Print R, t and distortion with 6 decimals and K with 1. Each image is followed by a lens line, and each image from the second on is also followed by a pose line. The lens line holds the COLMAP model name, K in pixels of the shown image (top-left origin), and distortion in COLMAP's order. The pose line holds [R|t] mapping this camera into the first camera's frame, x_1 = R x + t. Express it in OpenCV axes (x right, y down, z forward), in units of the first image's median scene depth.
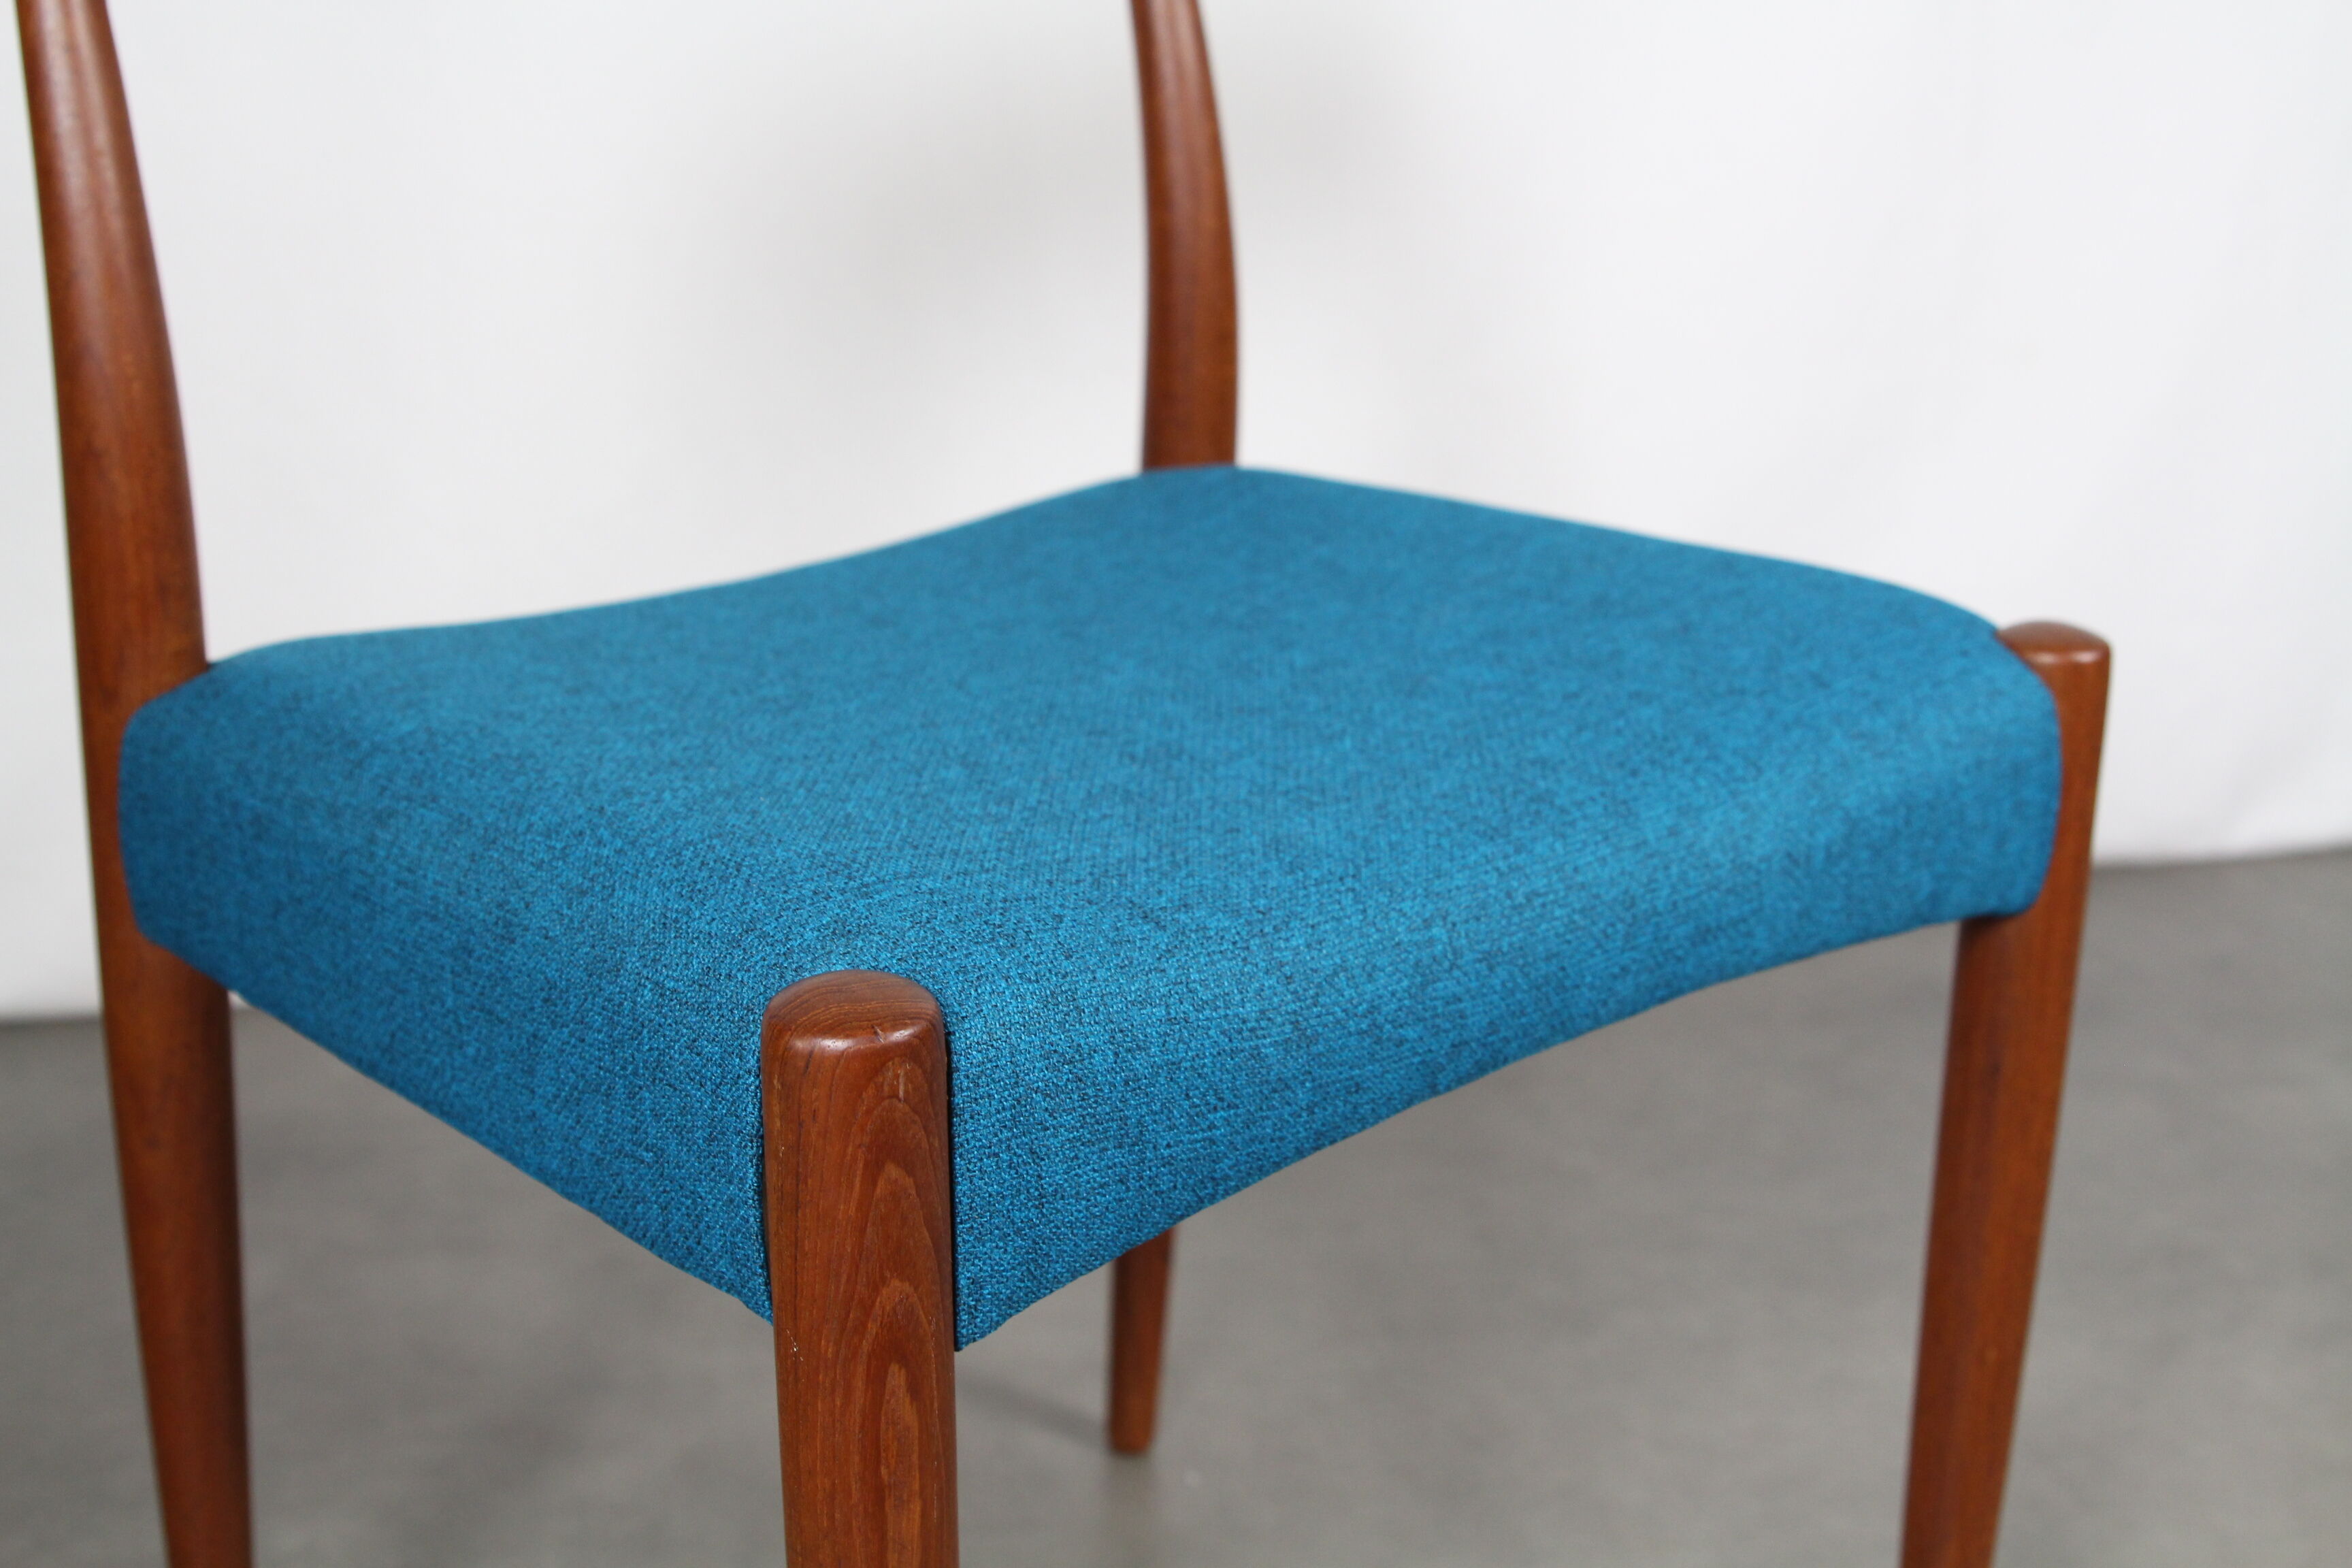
lens RADIAL K [[3220.4, 0, 1176.4], [0, 3220.4, 784.0], [0, 0, 1]] dist [-0.066213, 0.000000]
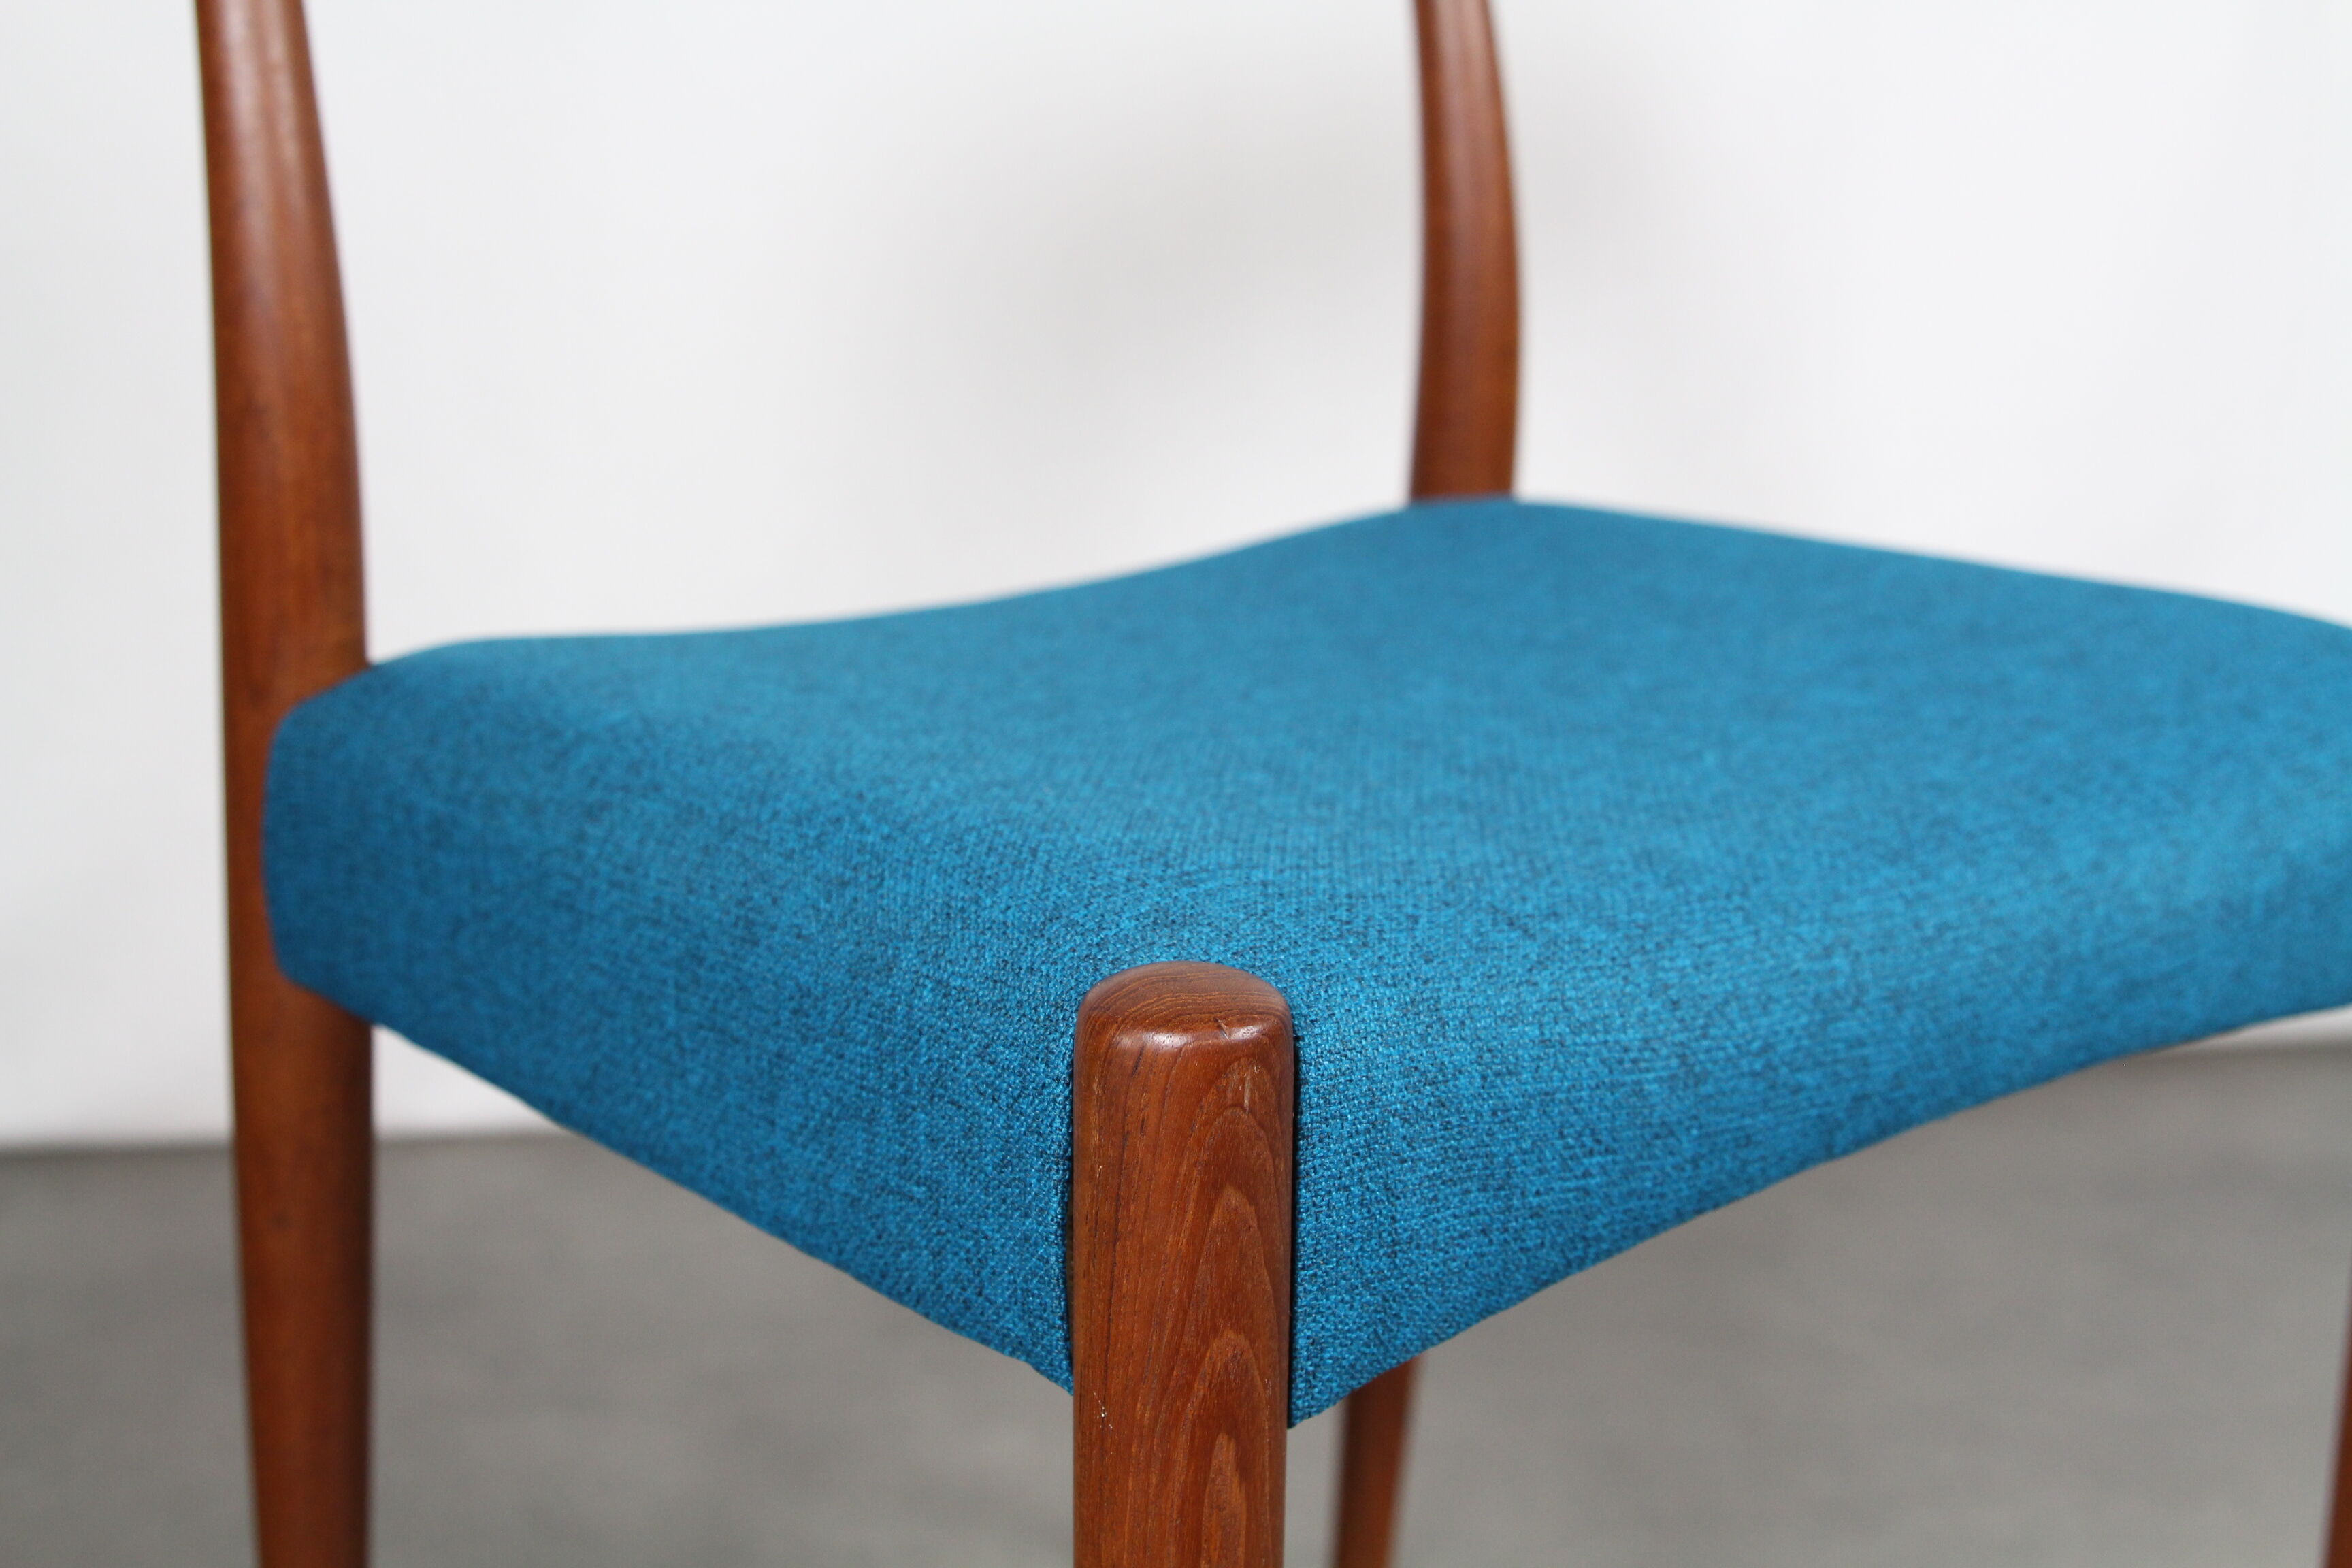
lens RADIAL K [[3525.4, 0, 1174.8], [0, 3525.4, 782.9], [0, 0, 1]] dist [-0.057379, 0.000000]
pose [[0.999371, 0.020014, -0.029283, -0.065921], [-0.021847, 0.997730, -0.063703, 0.060247], [0.027941, 0.064303, 0.997539, 0.067042]]
